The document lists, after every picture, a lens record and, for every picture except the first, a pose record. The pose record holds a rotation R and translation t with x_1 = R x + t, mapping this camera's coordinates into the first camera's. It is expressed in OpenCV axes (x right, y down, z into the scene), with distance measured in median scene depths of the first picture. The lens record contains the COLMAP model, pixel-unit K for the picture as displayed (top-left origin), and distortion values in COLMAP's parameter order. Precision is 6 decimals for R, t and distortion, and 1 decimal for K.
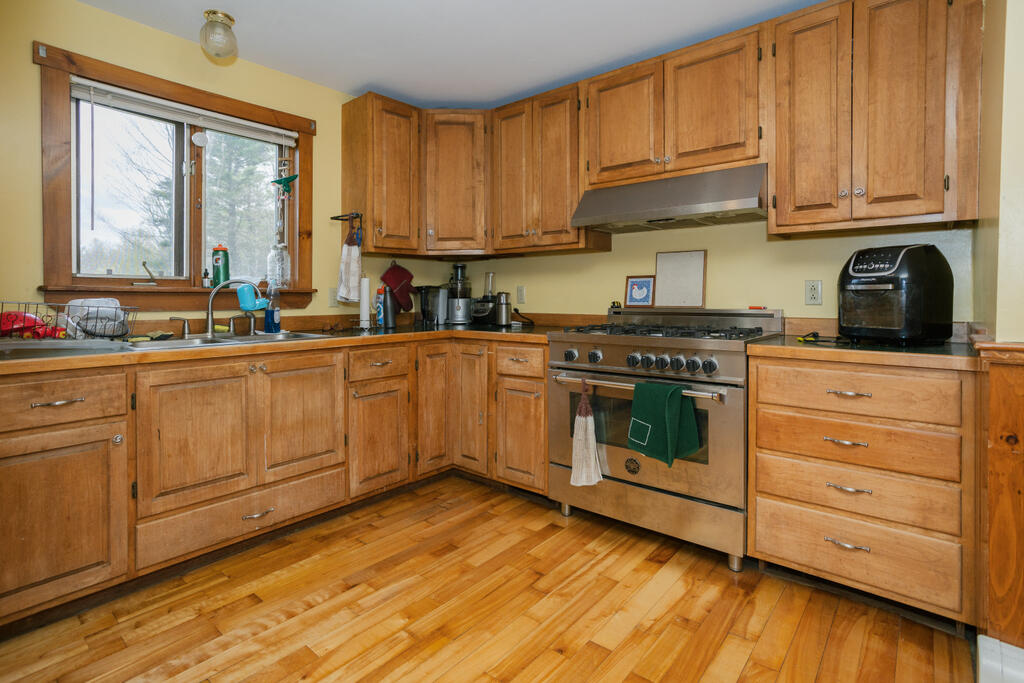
lens RADIAL K [[512.4, 0, 511.9], [0, 512.4, 315.4], [0, 0, 1]] dist [-0.057020, 0.041318]
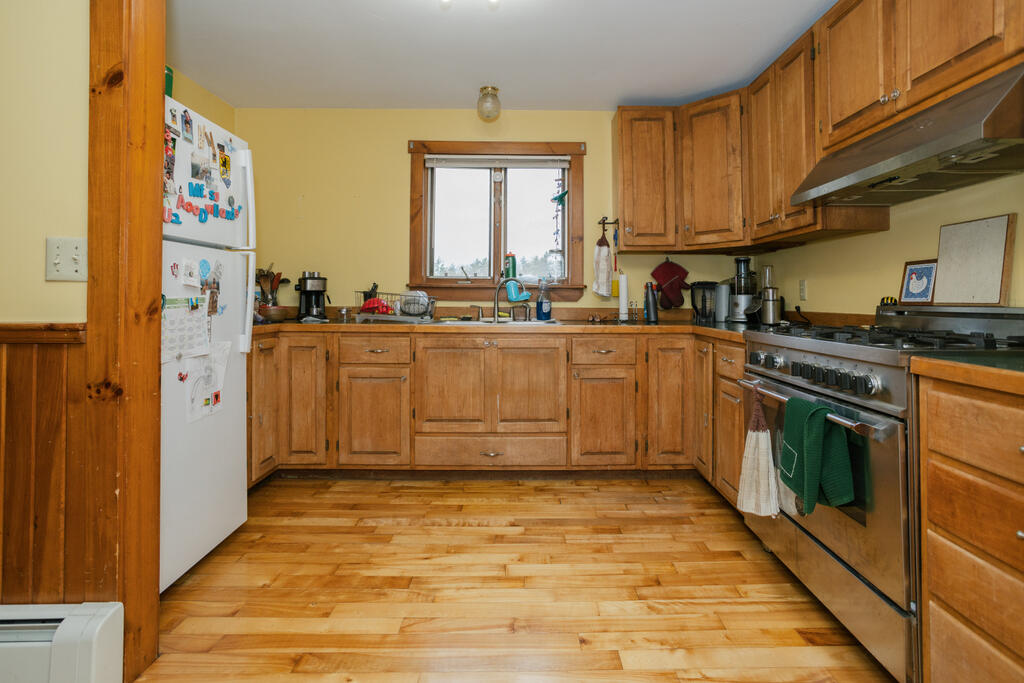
lens RADIAL K [[497.8, 0, 515.0], [0, 497.8, 306.6], [0, 0, 1]] dist [-0.047116, 0.030447]
pose [[0.664039, 0.018670, -0.747465, 0.424637], [-0.033425, 0.999430, -0.004731, 0.009224], [0.746951, 0.028125, 0.664284, 0.141485]]
